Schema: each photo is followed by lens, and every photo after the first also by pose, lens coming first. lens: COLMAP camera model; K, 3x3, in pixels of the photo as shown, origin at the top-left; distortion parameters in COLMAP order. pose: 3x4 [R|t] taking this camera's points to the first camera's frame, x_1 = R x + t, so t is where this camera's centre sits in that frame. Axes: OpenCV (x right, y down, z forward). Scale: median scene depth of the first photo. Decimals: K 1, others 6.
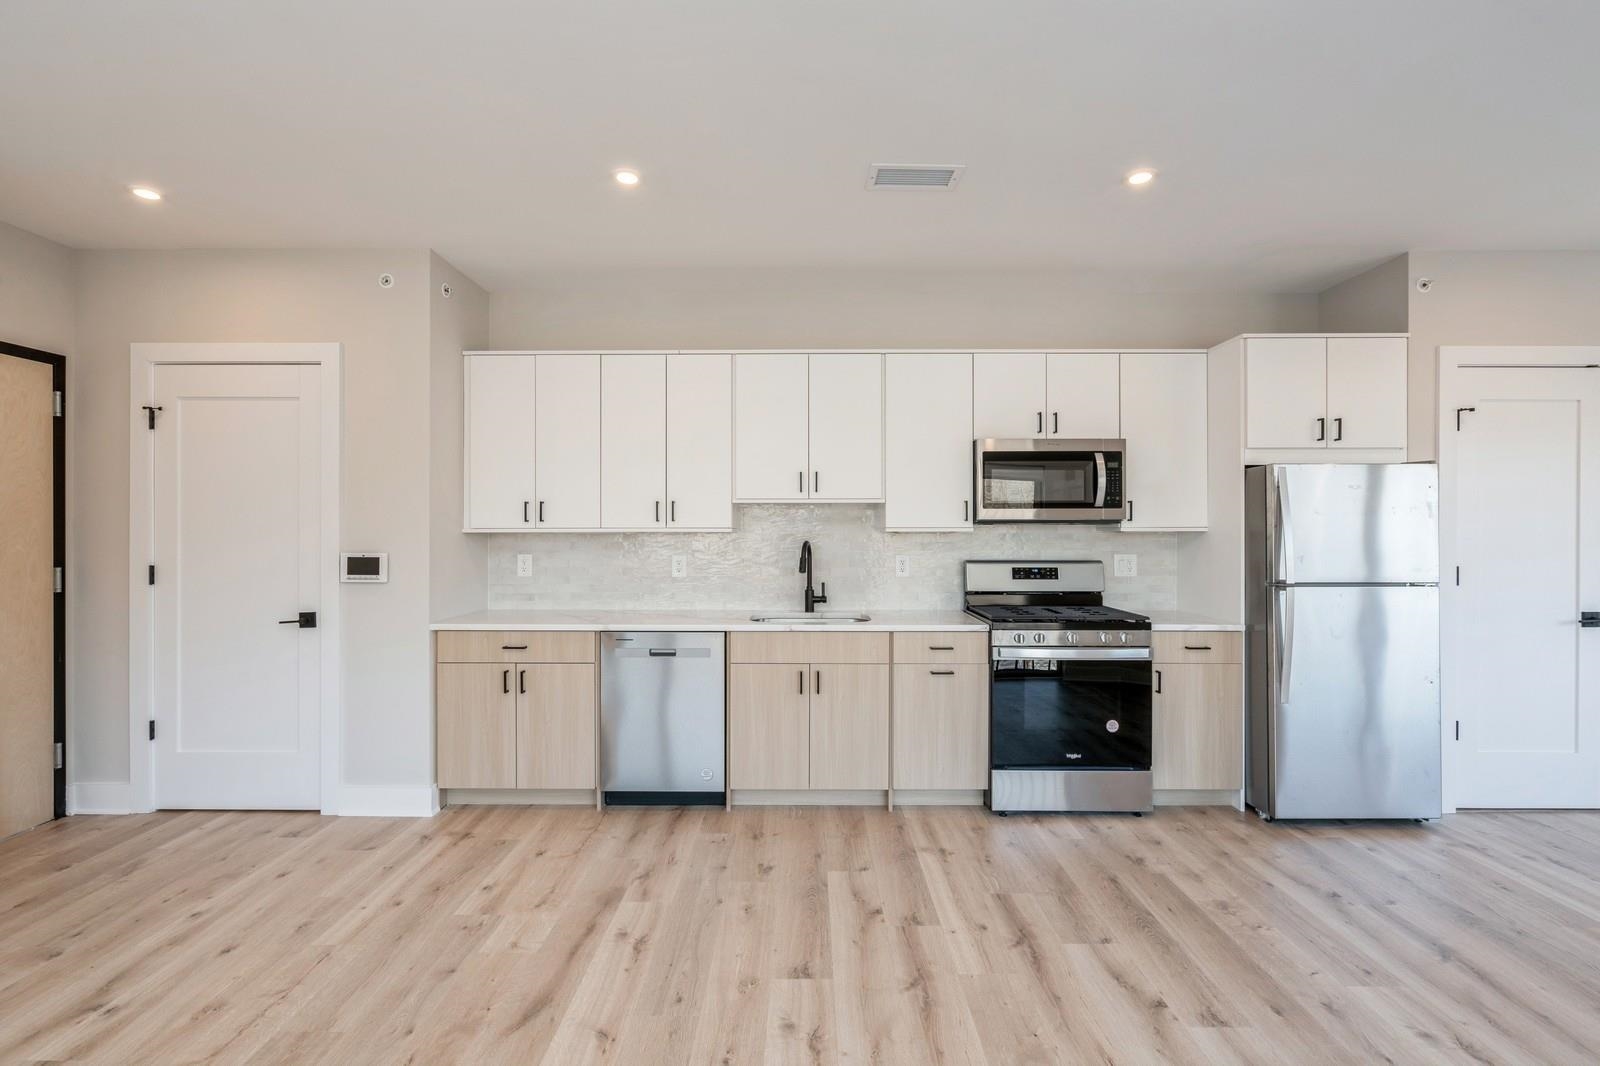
lens RADIAL K [[714.7, 0, 800.0], [0, 714.7, 533.0], [0, 0, 1]] dist [-0.001263, 0.000228]
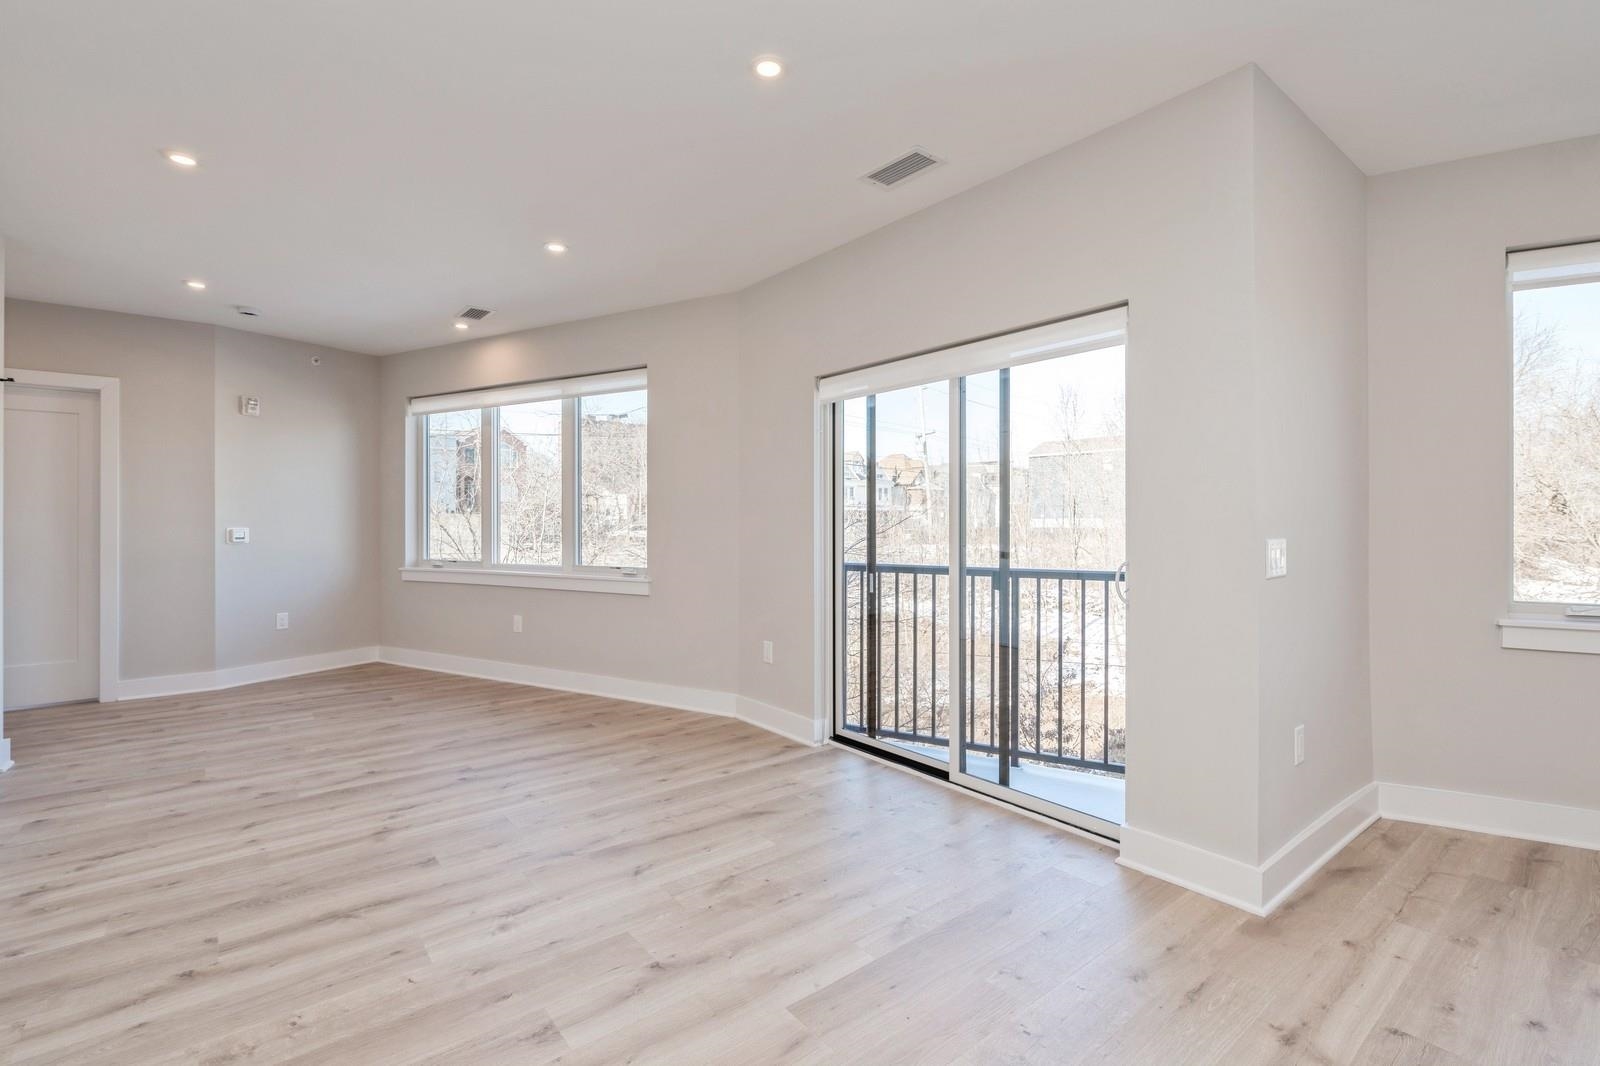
lens RADIAL K [[714.7, 0, 800.0], [0, 714.7, 533.0], [0, 0, 1]] dist [-0.001263, 0.000228]
pose [[-0.632329, -0.008964, 0.774648, -0.198412], [0.000607, 0.999927, 0.012066, 0.040823], [-0.774700, 0.008099, -0.632277, 0.896565]]
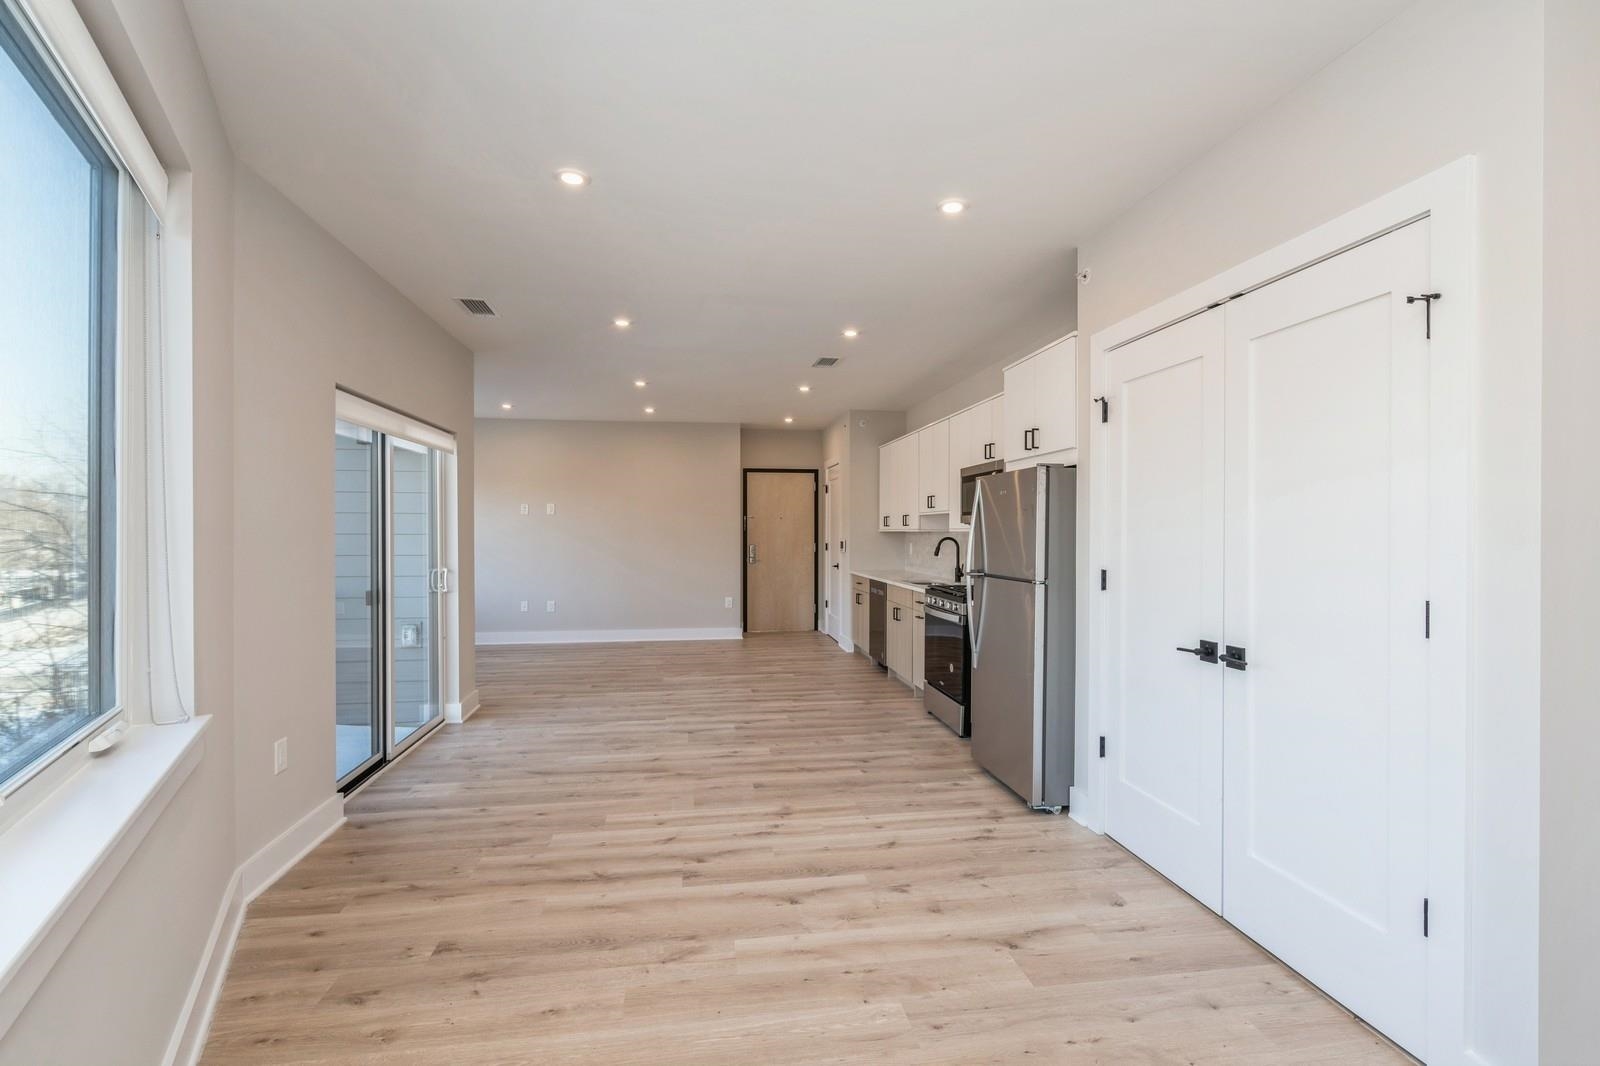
lens RADIAL K [[714.7, 0, 800.0], [0, 714.7, 533.0], [0, 0, 1]] dist [-0.001263, 0.000228]
pose [[0.158587, 0.004042, -0.987337, 2.114928], [-0.000553, 0.999992, 0.004005, -0.005561], [0.987345, -0.000089, 0.158588, 0.558412]]
